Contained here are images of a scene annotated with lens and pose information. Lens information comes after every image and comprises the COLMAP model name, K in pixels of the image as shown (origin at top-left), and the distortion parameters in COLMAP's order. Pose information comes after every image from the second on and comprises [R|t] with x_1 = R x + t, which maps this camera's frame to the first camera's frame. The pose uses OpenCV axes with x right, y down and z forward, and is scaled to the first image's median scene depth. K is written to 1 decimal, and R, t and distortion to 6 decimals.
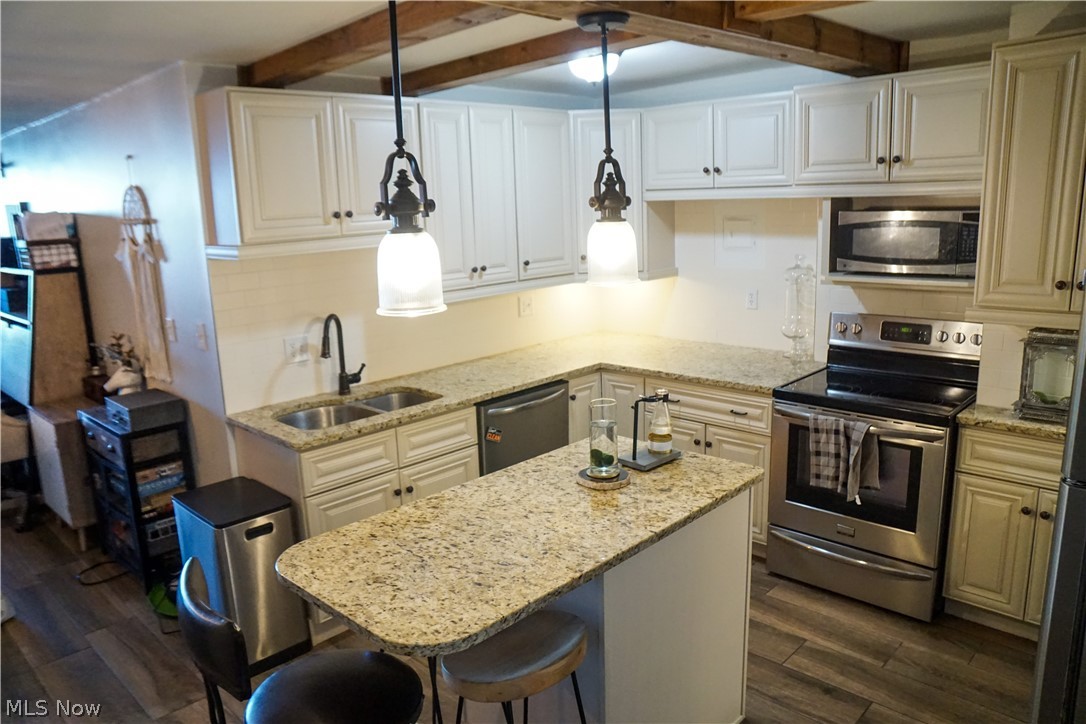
lens RADIAL K [[774.4, 0, 531.9], [0, 774.4, 365.6], [0, 0, 1]] dist [-0.140057, 0.121199]
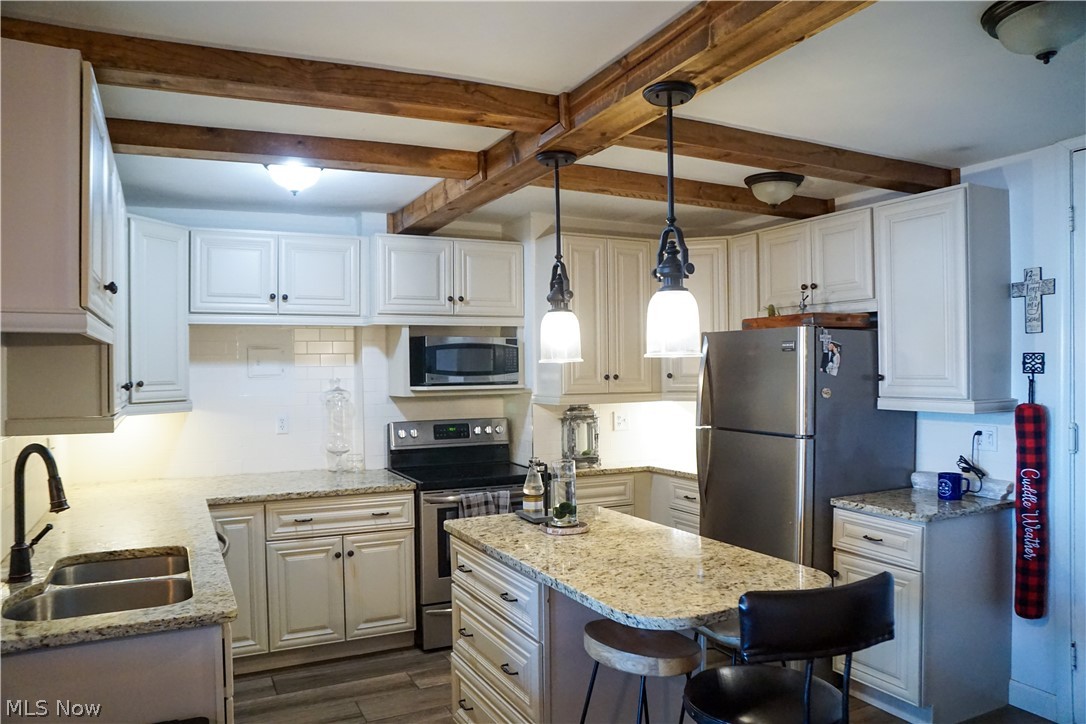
lens RADIAL K [[762.1, 0, 531.1], [0, 762.1, 366.6], [0, 0, 1]] dist [-0.141717, 0.116040]
pose [[0.333474, 0.035721, 0.942082, -0.762986], [0.195026, 0.975053, -0.106006, 0.014317], [-0.922367, 0.219081, 0.318188, 0.475753]]
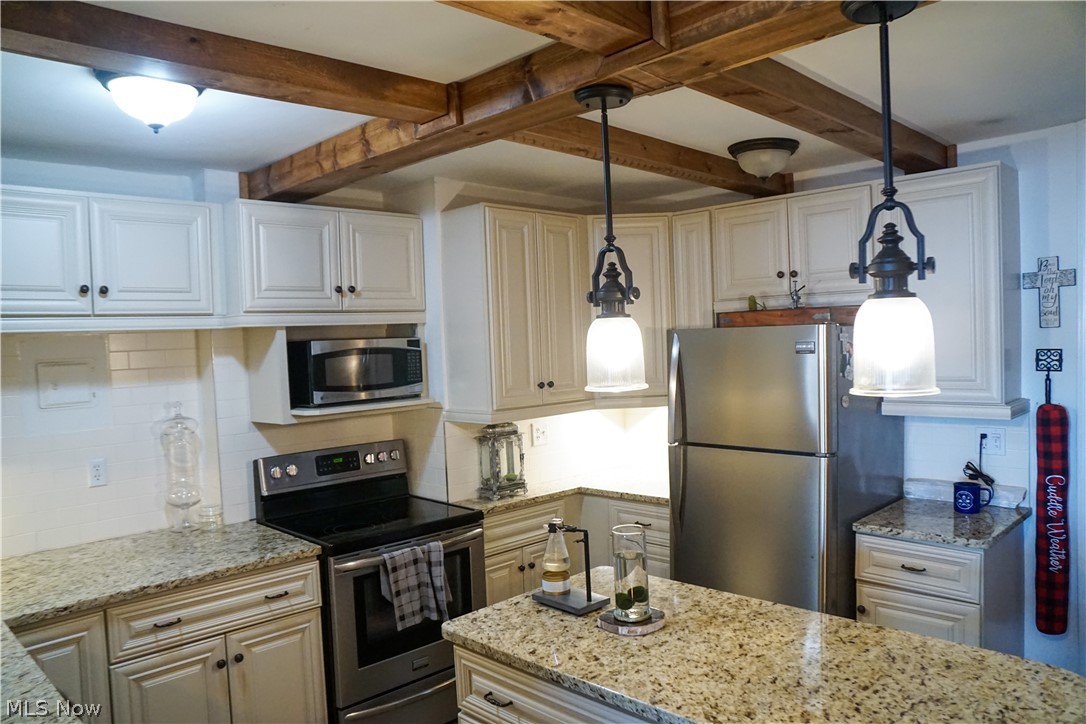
lens RADIAL K [[774.4, 0, 531.9], [0, 774.4, 365.6], [0, 0, 1]] dist [-0.140057, 0.121199]
pose [[0.020400, 0.002232, 0.999789, -0.553207], [0.245765, 0.969303, -0.007178, -0.107380], [-0.969115, 0.245860, 0.019225, 0.771923]]
